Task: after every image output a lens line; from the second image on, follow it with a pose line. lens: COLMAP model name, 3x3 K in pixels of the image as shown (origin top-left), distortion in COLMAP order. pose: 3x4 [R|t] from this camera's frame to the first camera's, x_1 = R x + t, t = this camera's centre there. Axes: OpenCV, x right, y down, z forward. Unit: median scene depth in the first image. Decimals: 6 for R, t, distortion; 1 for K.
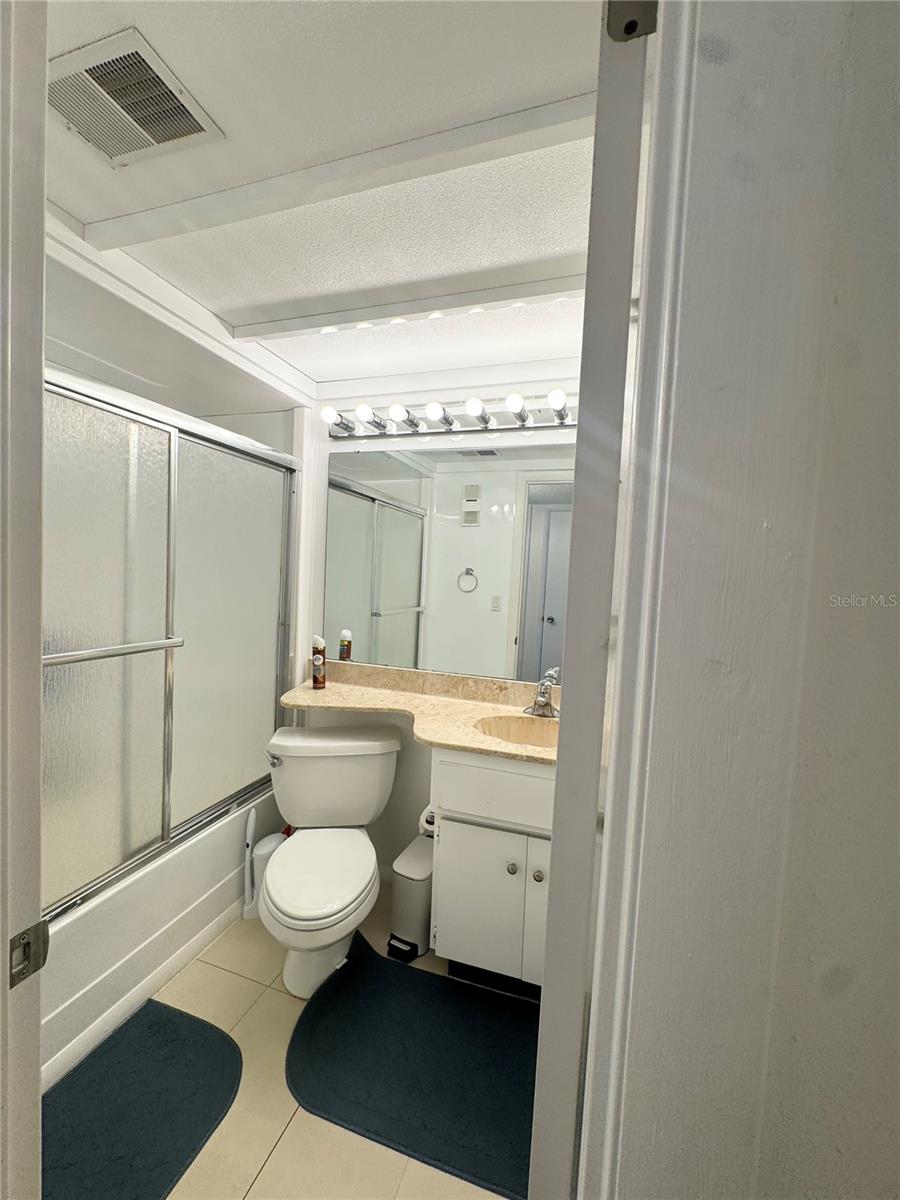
lens RADIAL K [[478.6, 0, 449.4], [0, 478.6, 599.9], [0, 0, 1]] dist [-0.004746, 0.000519]
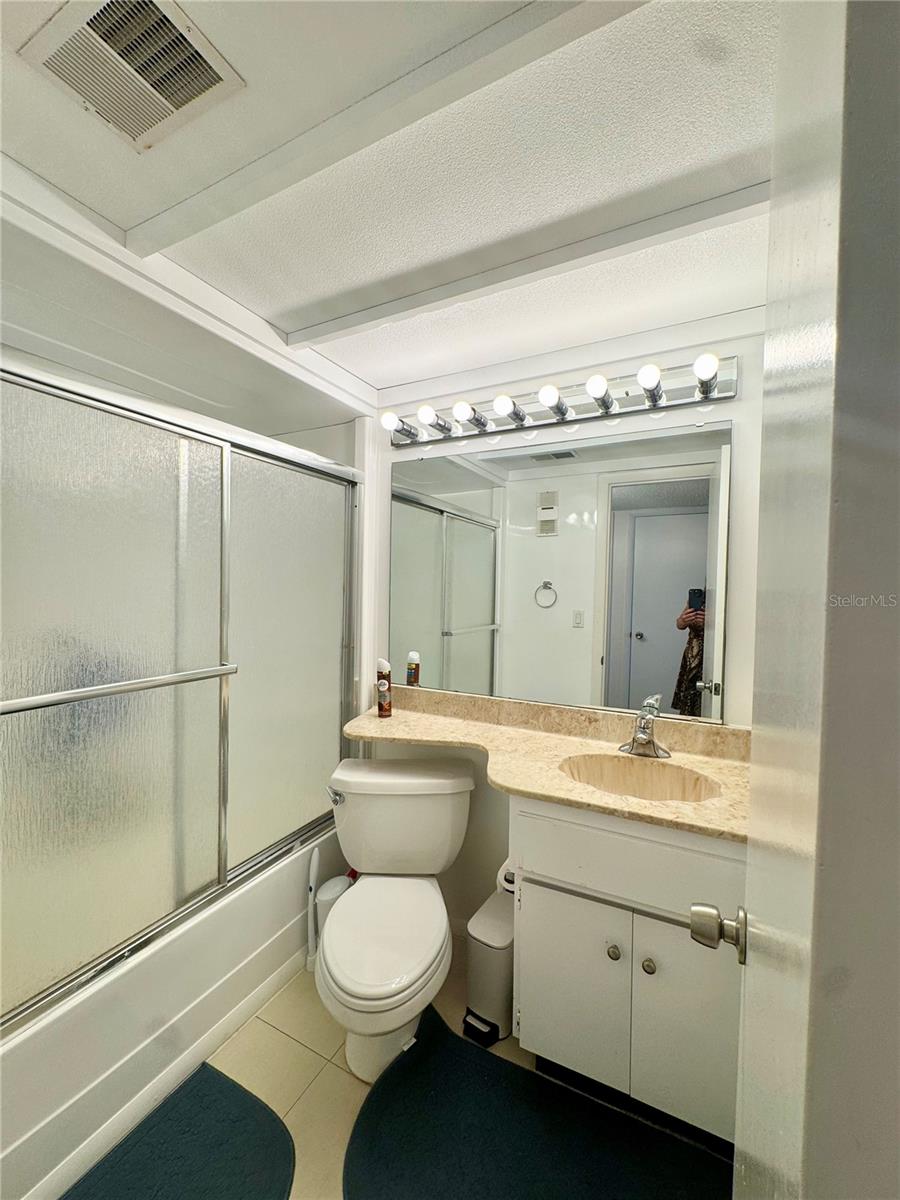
lens RADIAL K [[478.9, 0, 449.5], [0, 478.9, 601.8], [0, 0, 1]] dist [-0.003861, 0.000490]
pose [[0.987011, -0.026270, -0.158491, 0.001617], [0.021365, 0.999241, -0.032573, -0.002618], [0.159226, 0.028764, 0.986823, 0.115103]]
